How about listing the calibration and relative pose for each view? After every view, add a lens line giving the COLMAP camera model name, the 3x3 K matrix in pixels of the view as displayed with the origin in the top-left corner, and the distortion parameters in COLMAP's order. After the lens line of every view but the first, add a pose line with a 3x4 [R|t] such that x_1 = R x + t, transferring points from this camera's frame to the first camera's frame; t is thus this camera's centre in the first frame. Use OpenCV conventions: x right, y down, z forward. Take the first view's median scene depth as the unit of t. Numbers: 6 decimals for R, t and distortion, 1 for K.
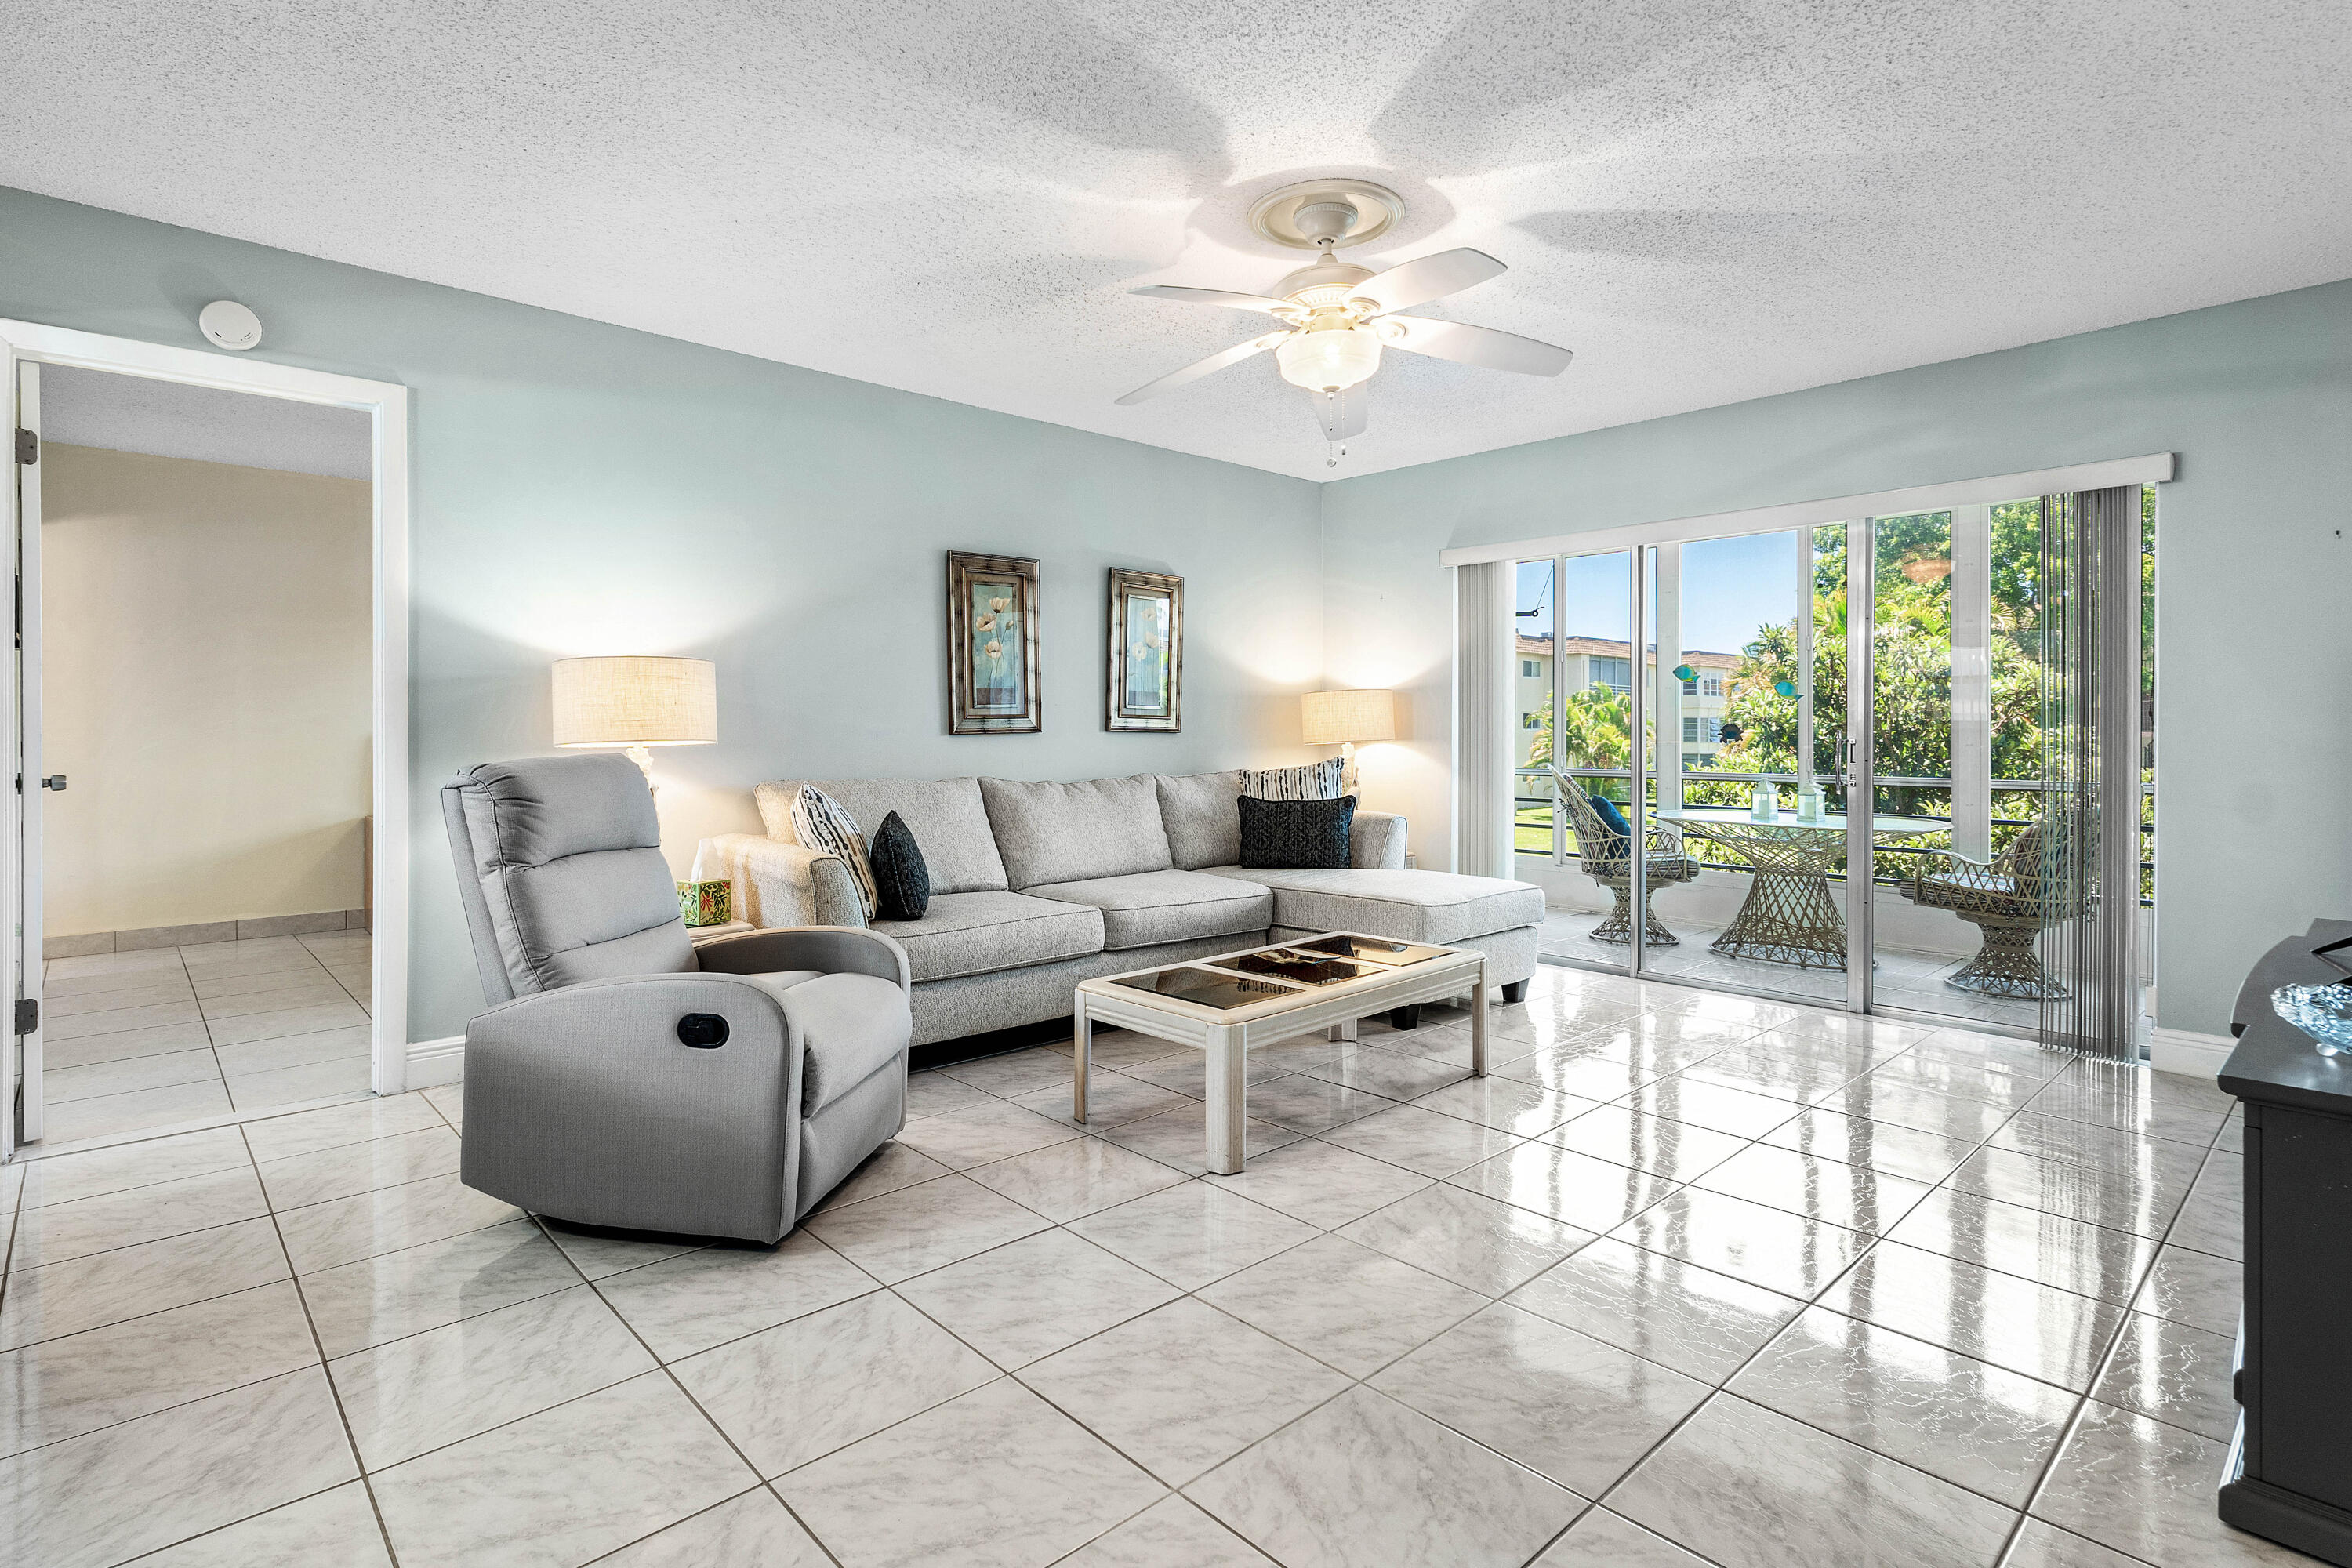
lens RADIAL K [[1143.1, 0, 1201.0], [0, 1143.1, 729.4], [0, 0, 1]] dist [0.009597, -0.000096]
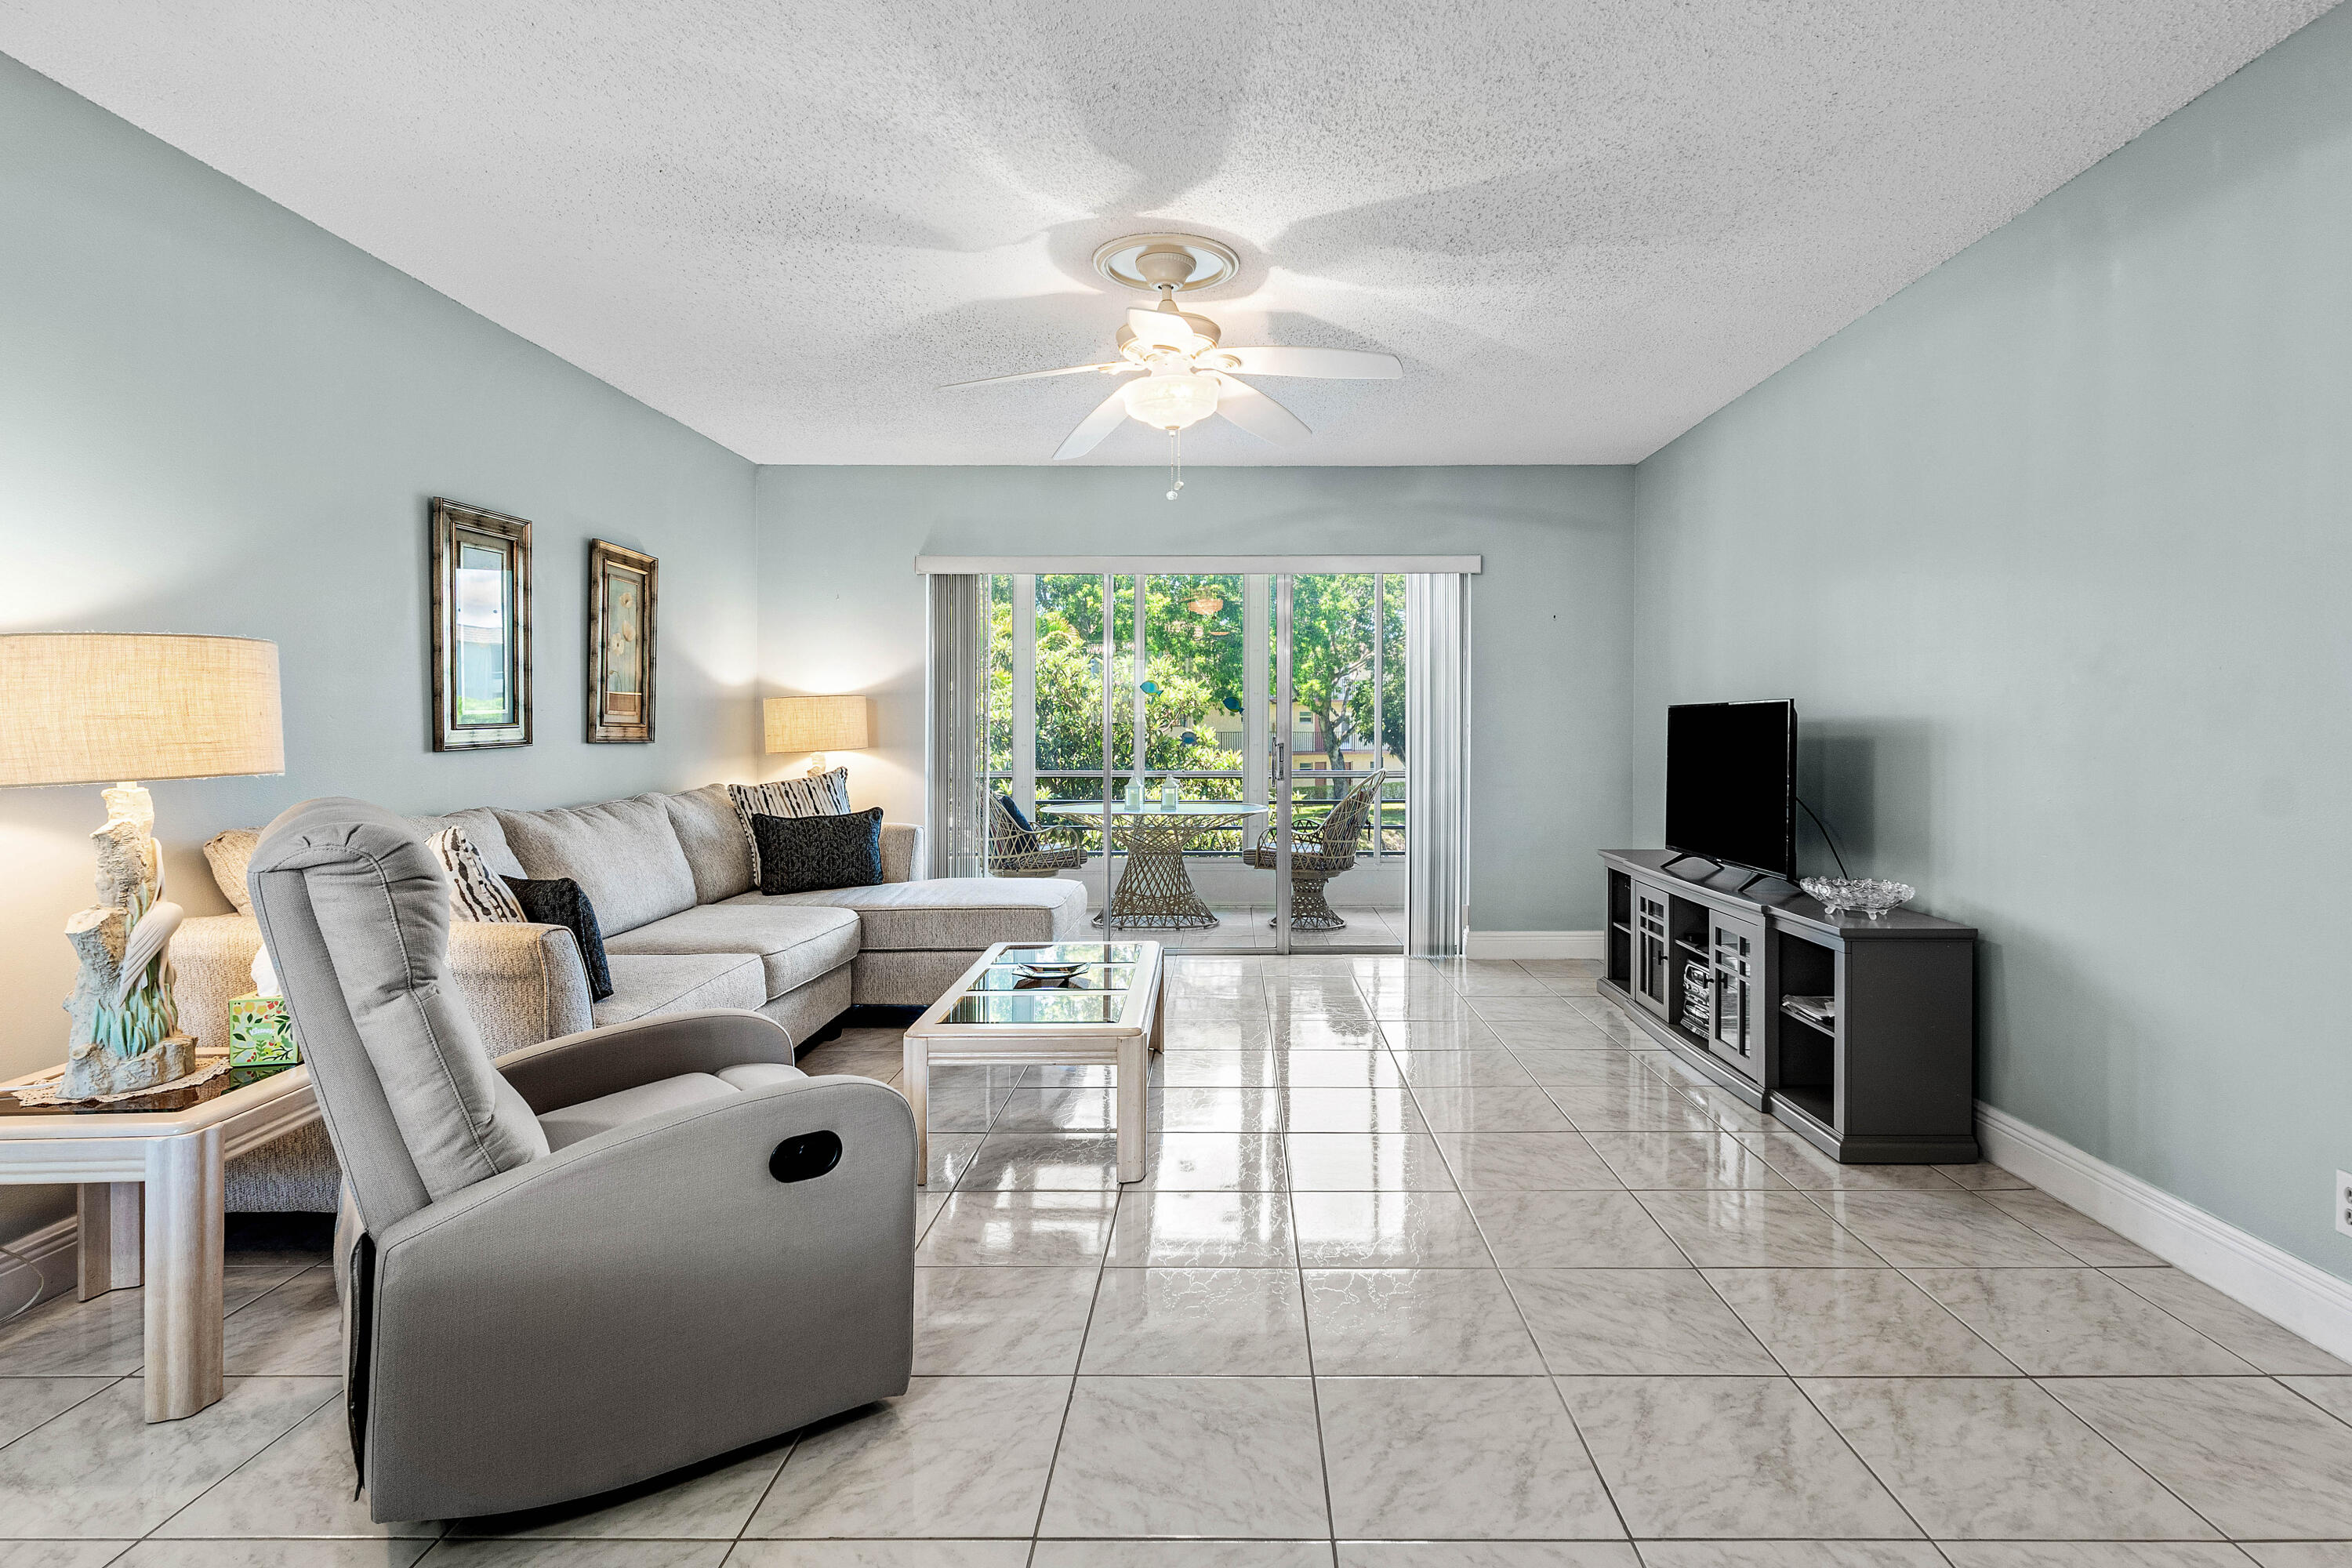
lens RADIAL K [[1175.4, 0, 1184.6], [0, 1175.4, 733.5], [0, 0, 1]] dist [0.012634, -0.000007]
pose [[0.698292, -0.006330, 0.715785, -0.398125], [0.000484, 0.999965, 0.008372, -0.012271], [-0.715813, -0.005500, 0.698271, 0.132706]]
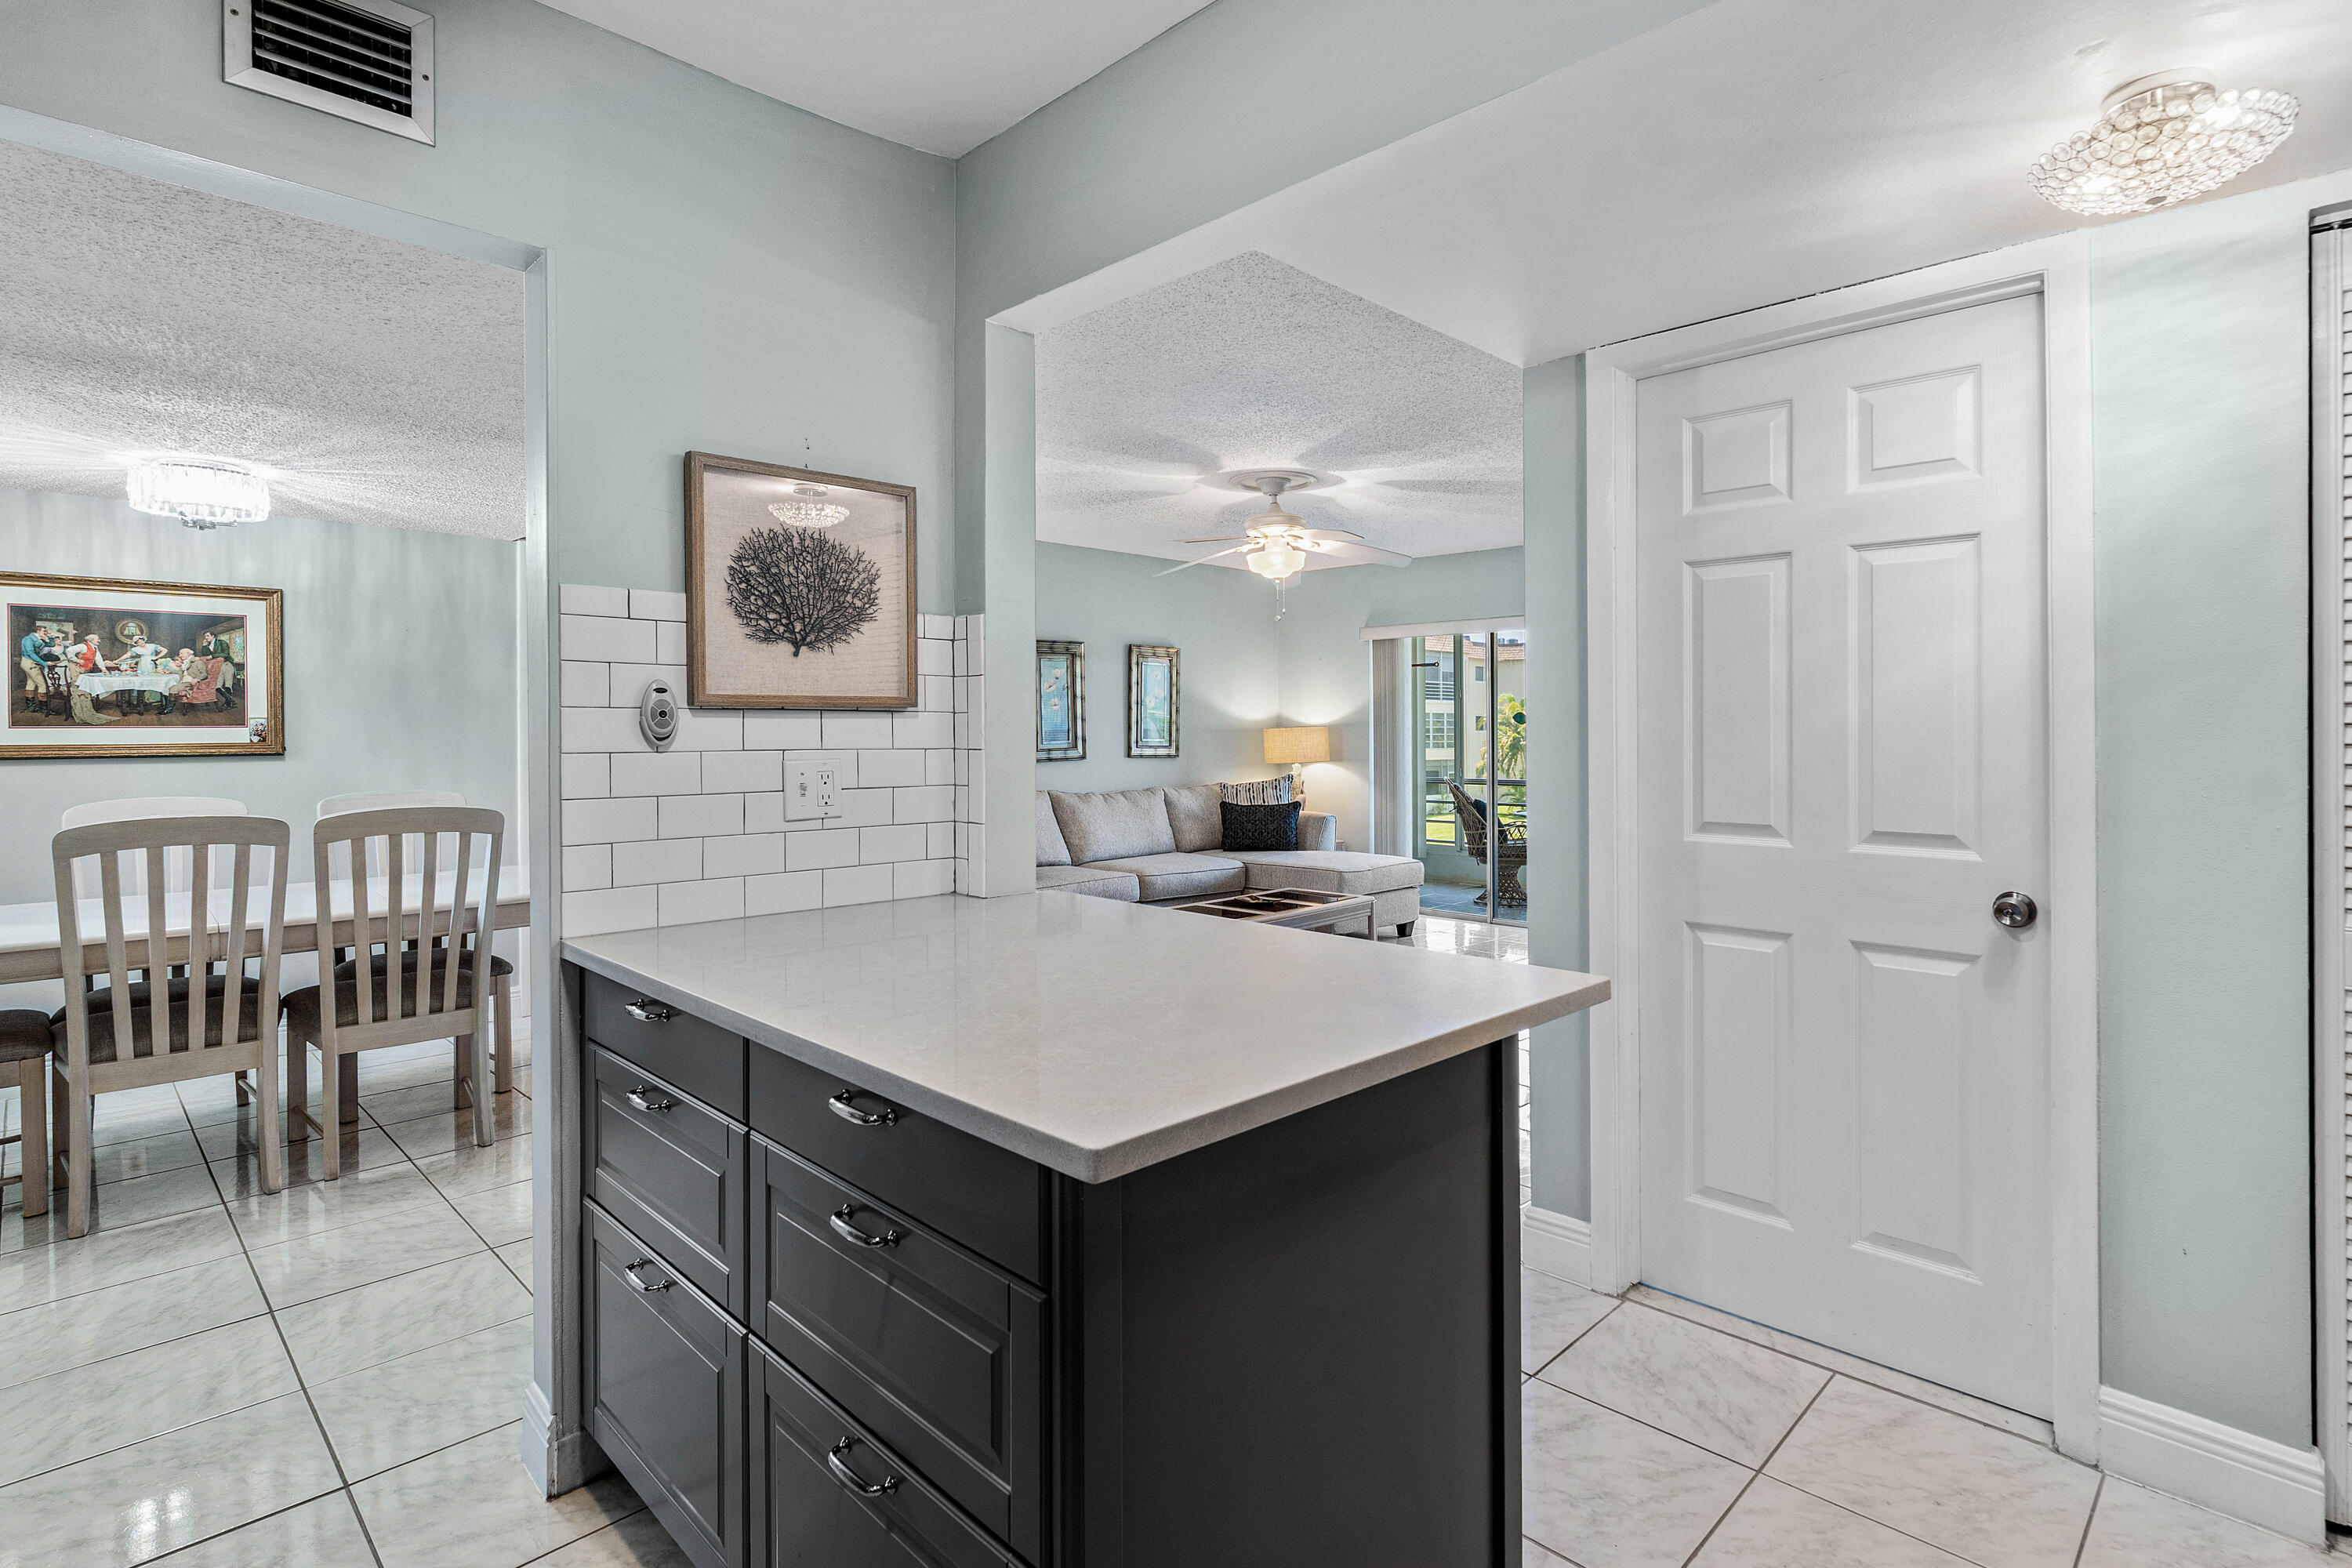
lens RADIAL K [[1175.4, 0, 1184.6], [0, 1175.4, 733.5], [0, 0, 1]] dist [0.012634, -0.000007]
pose [[0.999795, -0.006811, 0.019058, -0.041878], [0.006756, 0.999973, 0.002918, -0.034039], [-0.019077, -0.002789, 0.999814, -0.506242]]
